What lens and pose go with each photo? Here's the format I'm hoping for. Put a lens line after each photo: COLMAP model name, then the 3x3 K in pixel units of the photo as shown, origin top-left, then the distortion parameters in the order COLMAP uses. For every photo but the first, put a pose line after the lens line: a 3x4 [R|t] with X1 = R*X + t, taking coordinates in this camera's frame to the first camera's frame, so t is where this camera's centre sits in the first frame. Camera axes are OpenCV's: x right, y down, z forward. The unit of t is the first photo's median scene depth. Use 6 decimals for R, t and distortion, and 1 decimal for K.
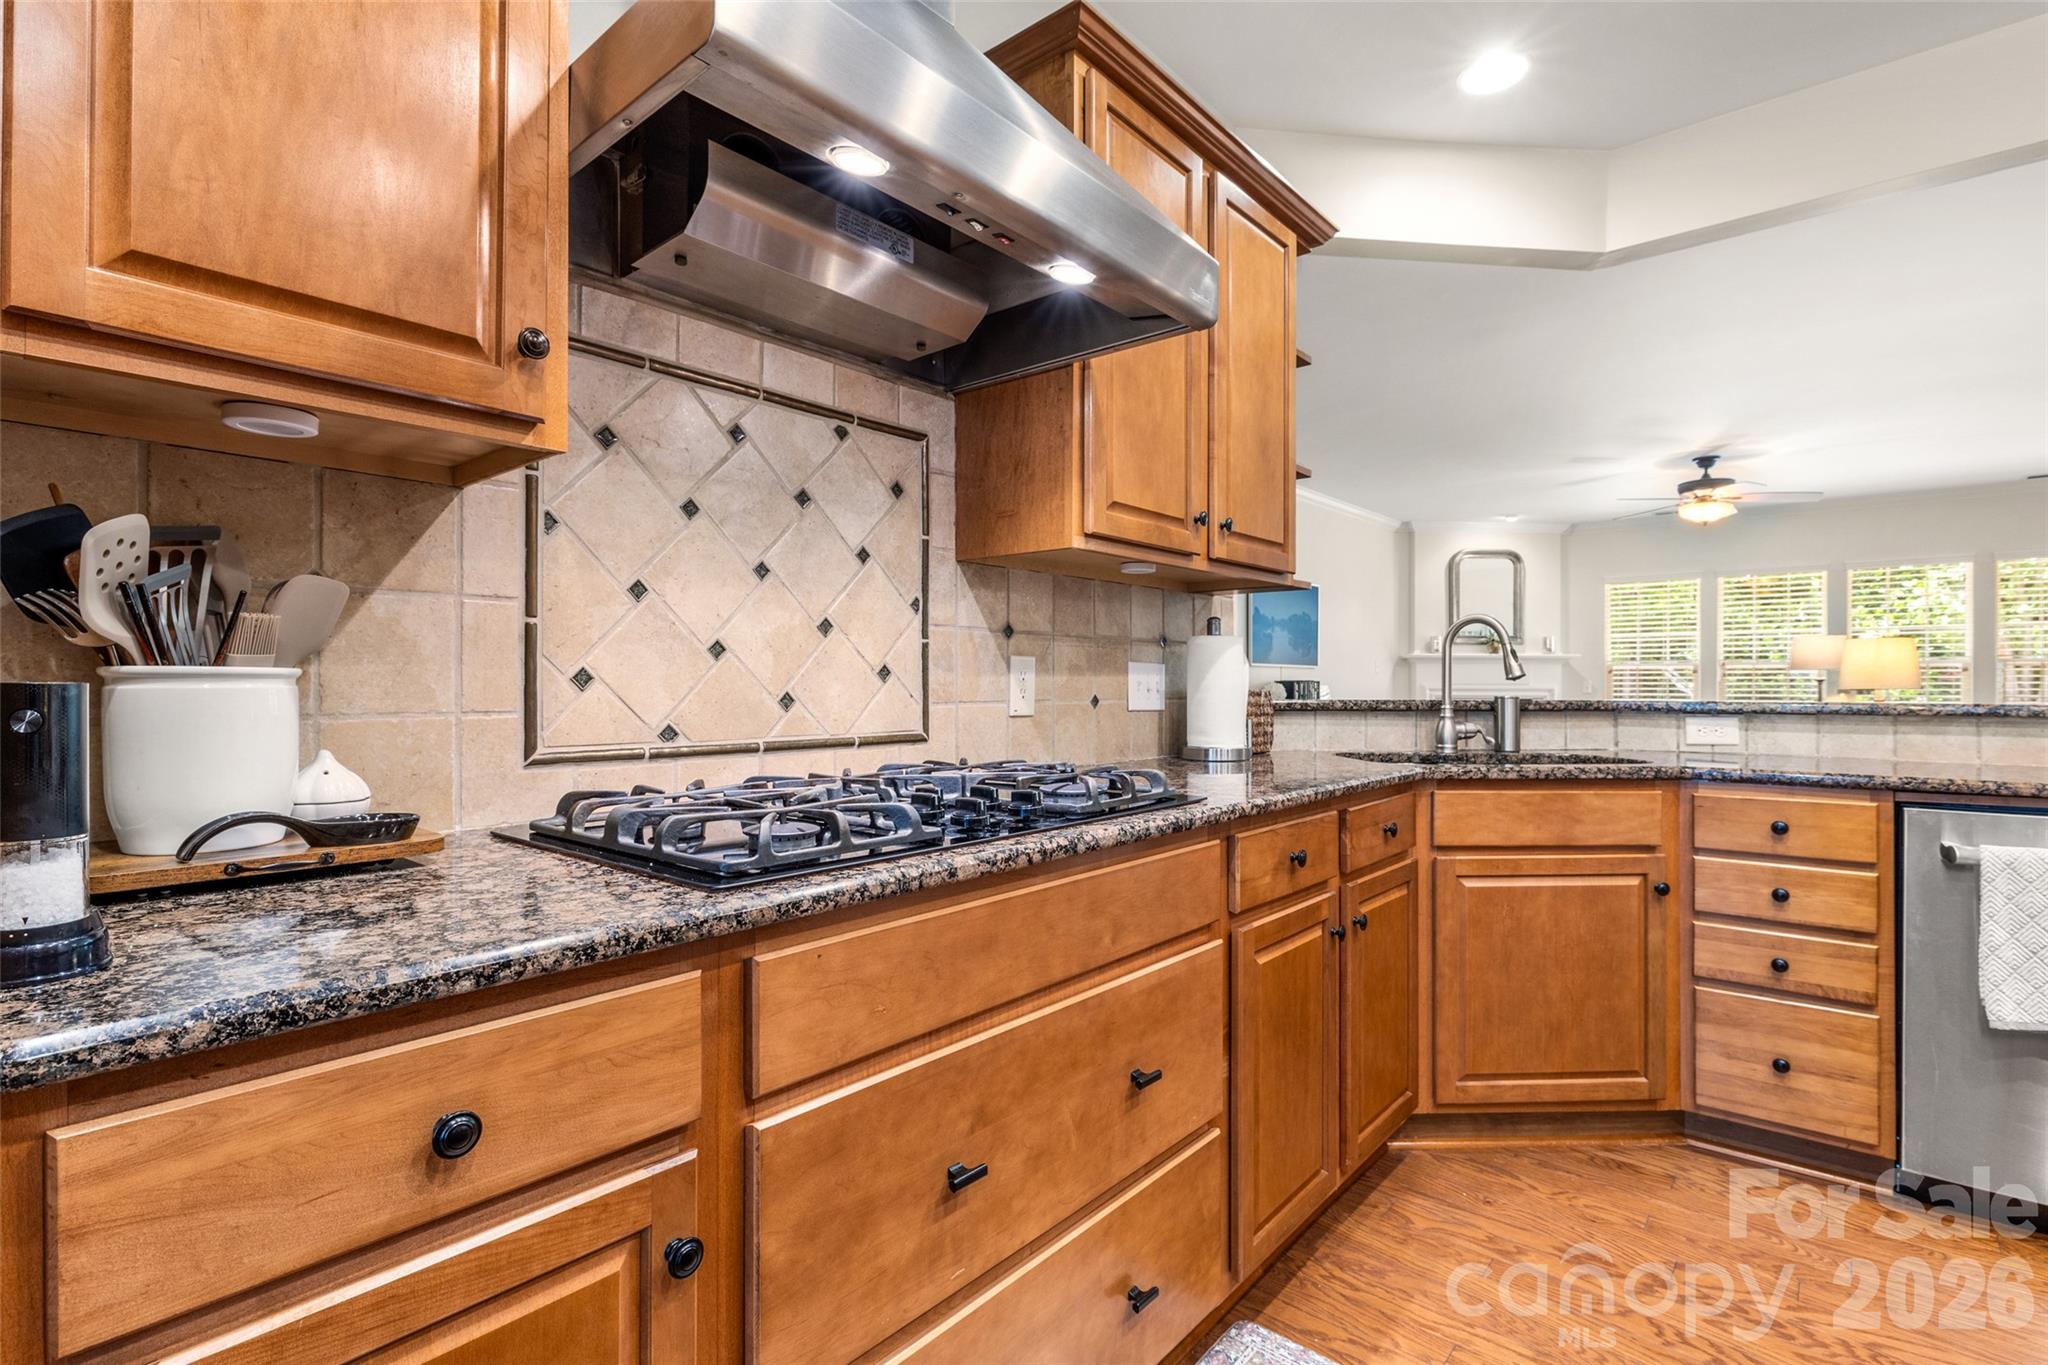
lens RADIAL K [[960.8, 0, 1021.8], [0, 960.8, 688.9], [0, 0, 1]] dist [-0.011308, 0.001721]
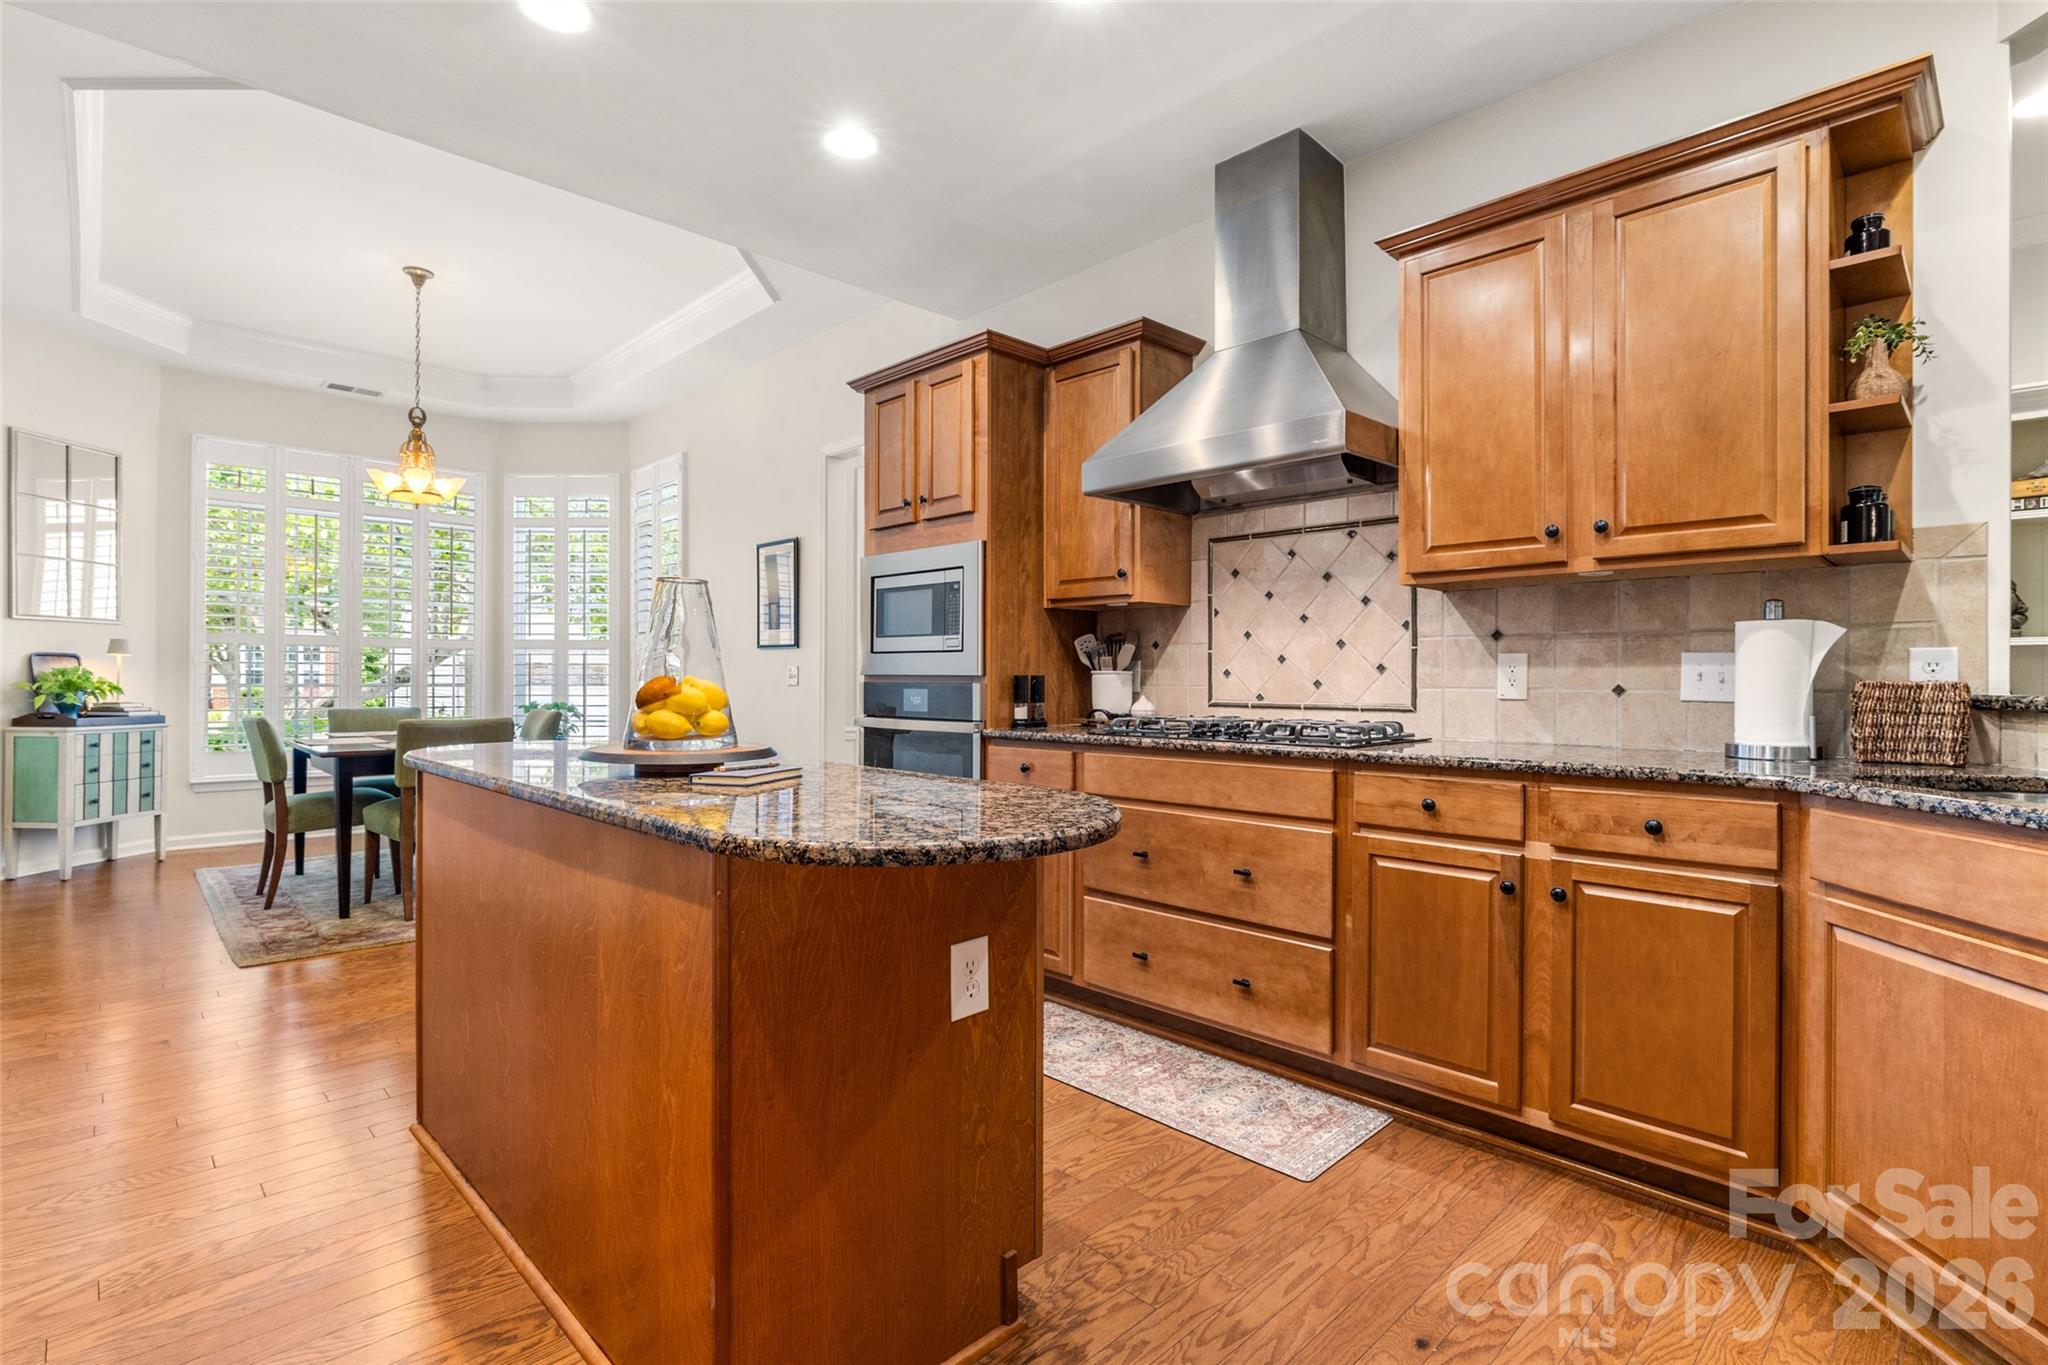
lens RADIAL K [[960.8, 0, 1008.4], [0, 960.8, 683.1], [0, 0, 1]] dist [-0.011308, 0.001721]
pose [[-0.094326, 0.005541, -0.995526, 1.378157], [-0.004542, 0.999972, 0.005996, 0.001483], [0.995531, 0.005087, -0.094299, 0.447245]]
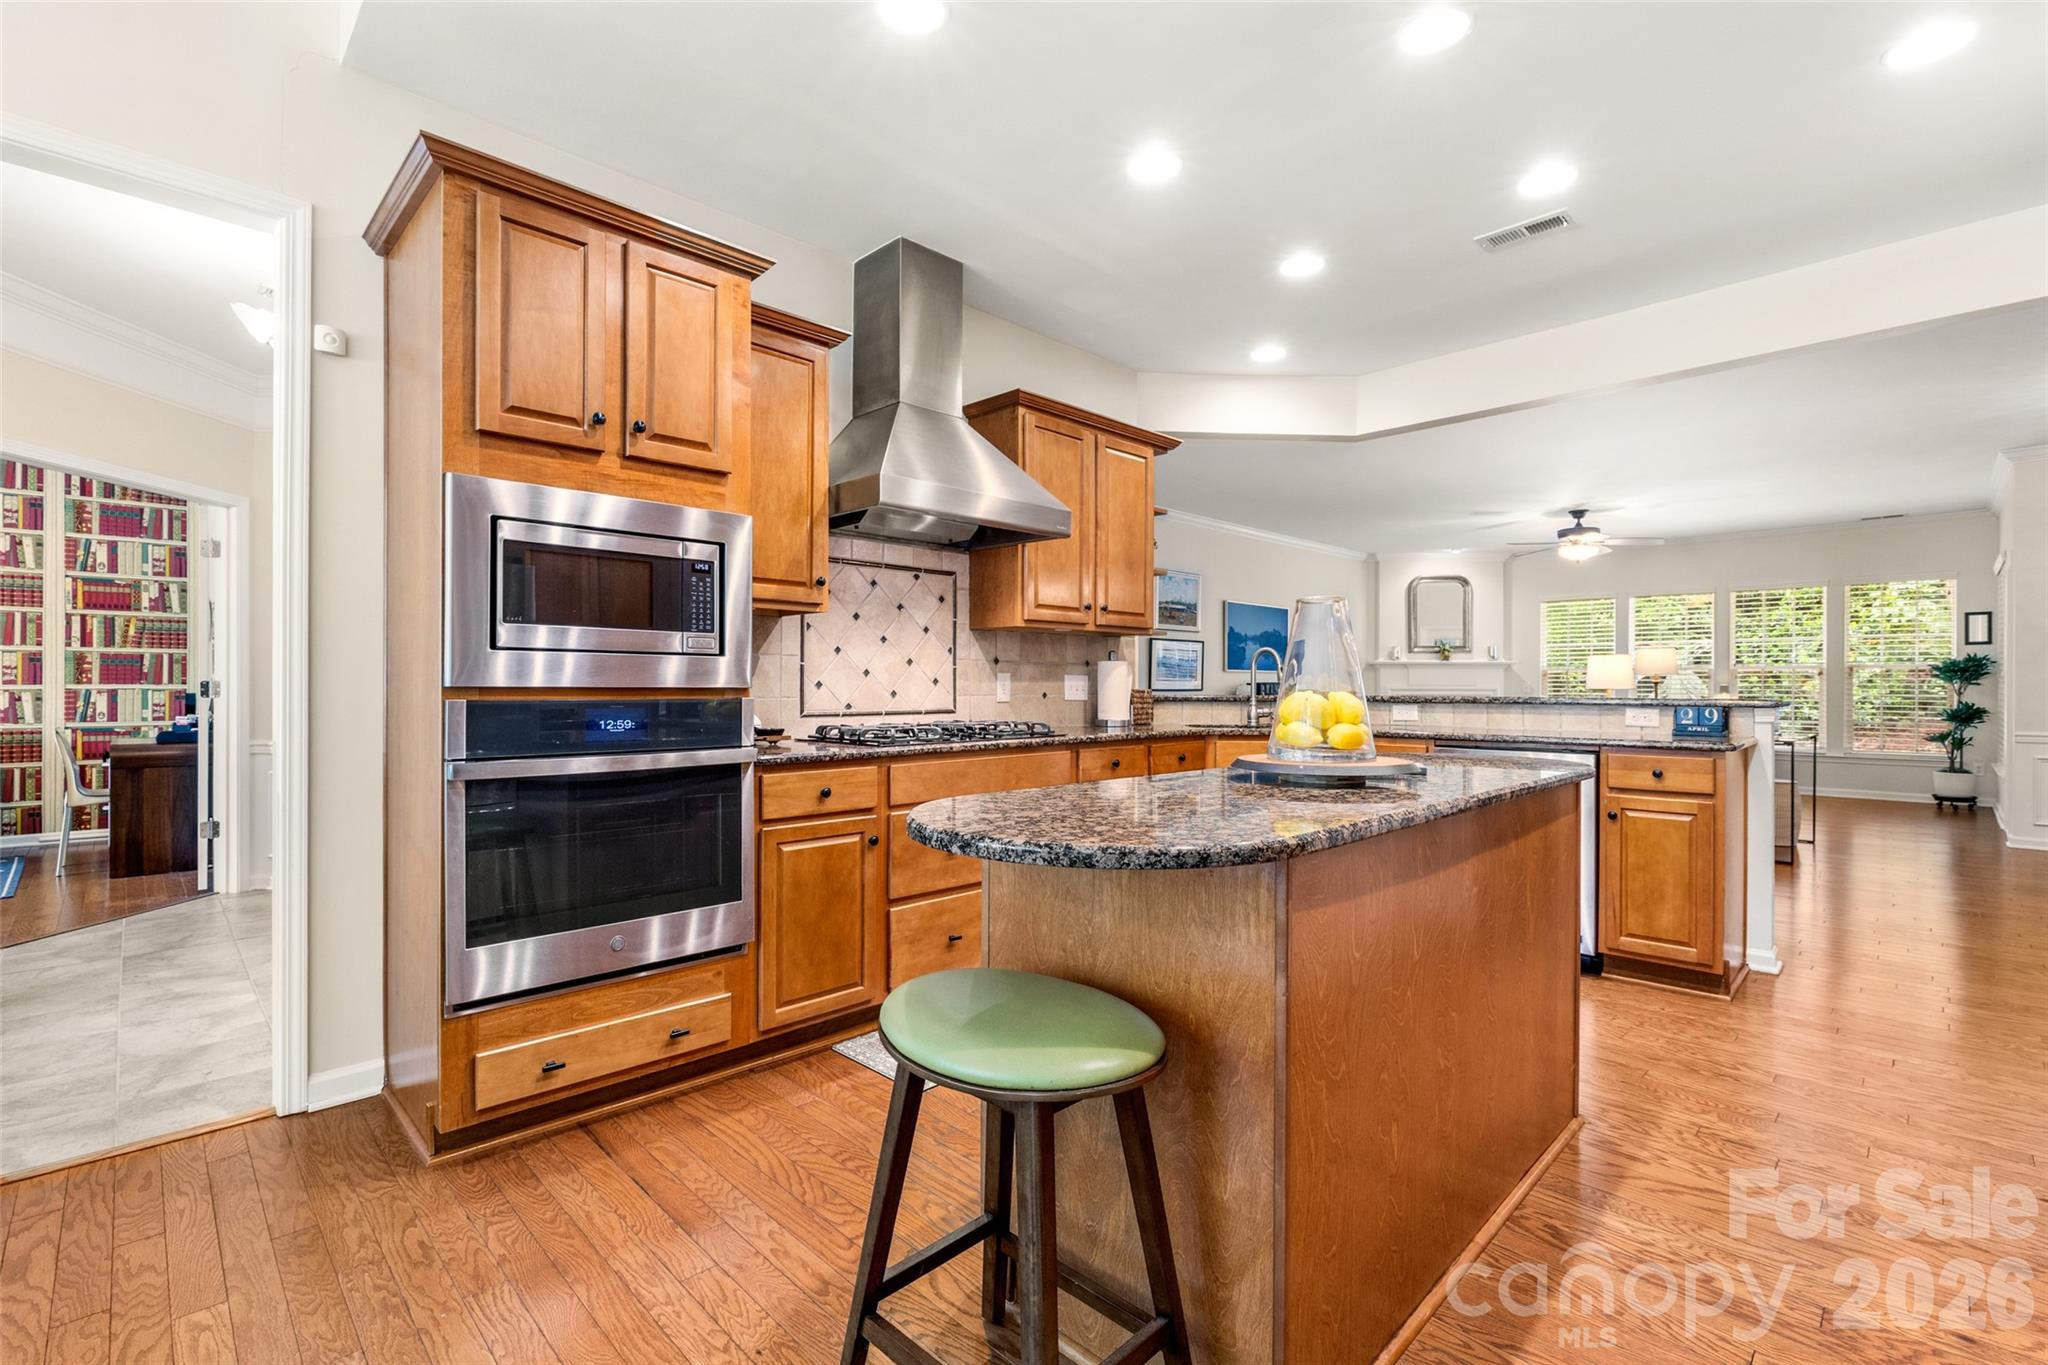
lens RADIAL K [[922.5, 0, 1026.8], [0, 922.5, 678.5], [0, 0, 1]] dist [-0.008252, -0.000135]
pose [[0.997635, 0.000486, -0.068736, 0.189175], [-0.001209, 0.999944, -0.010479, -0.001429], [0.068727, 0.010538, 0.997580, -0.985326]]
